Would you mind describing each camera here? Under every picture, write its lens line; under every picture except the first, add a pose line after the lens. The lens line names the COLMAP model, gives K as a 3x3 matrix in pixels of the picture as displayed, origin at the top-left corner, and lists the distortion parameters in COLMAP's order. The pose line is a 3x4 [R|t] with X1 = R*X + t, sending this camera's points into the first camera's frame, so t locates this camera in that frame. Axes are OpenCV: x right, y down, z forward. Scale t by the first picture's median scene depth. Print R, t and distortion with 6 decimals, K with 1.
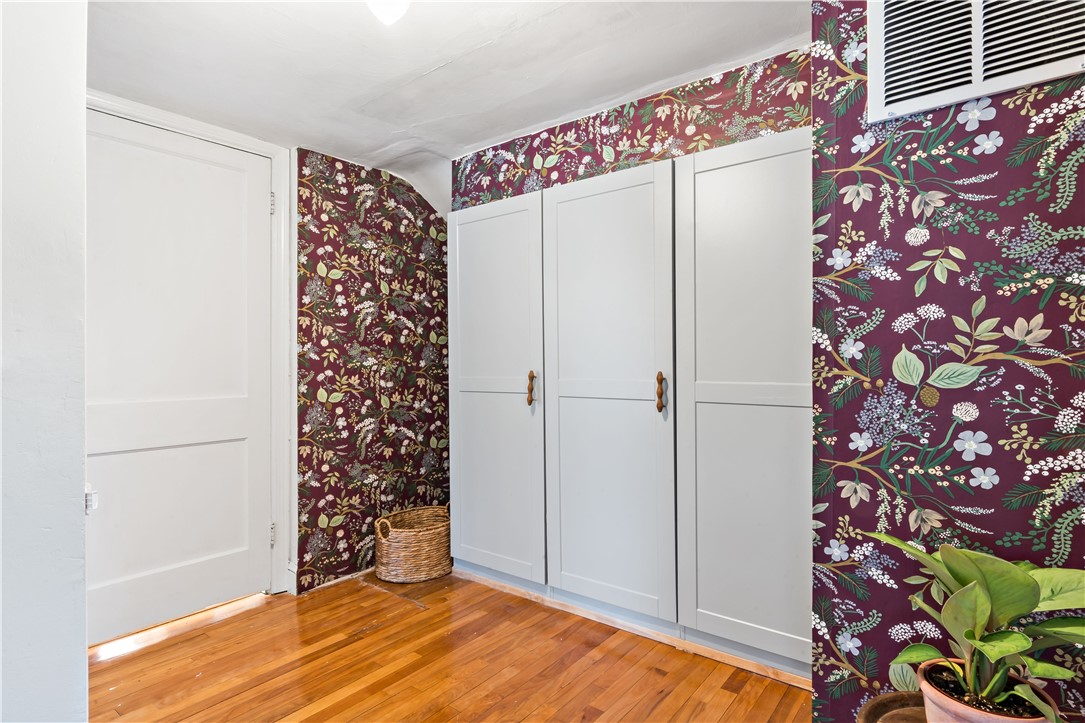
lens RADIAL K [[574.5, 0, 542.2], [0, 574.5, 363.9], [0, 0, 1]] dist [-0.005767, 0.003377]
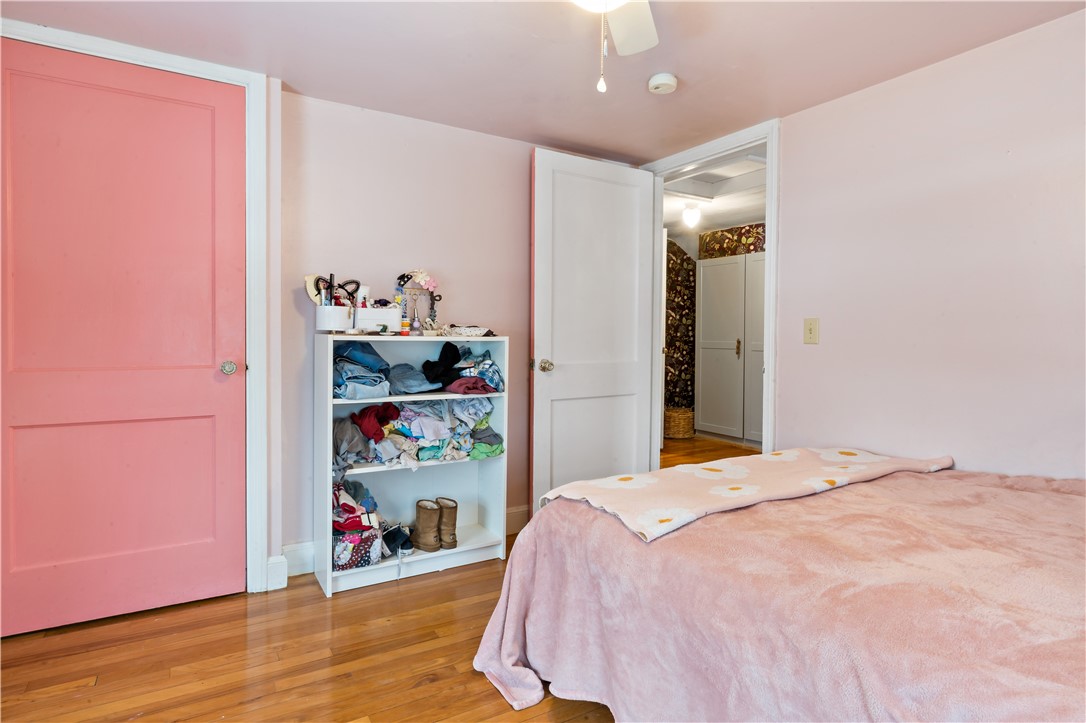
lens RADIAL K [[575.0, 0, 537.9], [0, 575.0, 354.5], [0, 0, 1]] dist [-0.005767, 0.003377]
pose [[0.938065, 0.022220, -0.345747, 0.020627], [-0.007794, 0.999042, 0.043060, -0.014777], [0.346372, -0.037698, 0.937339, -1.190829]]
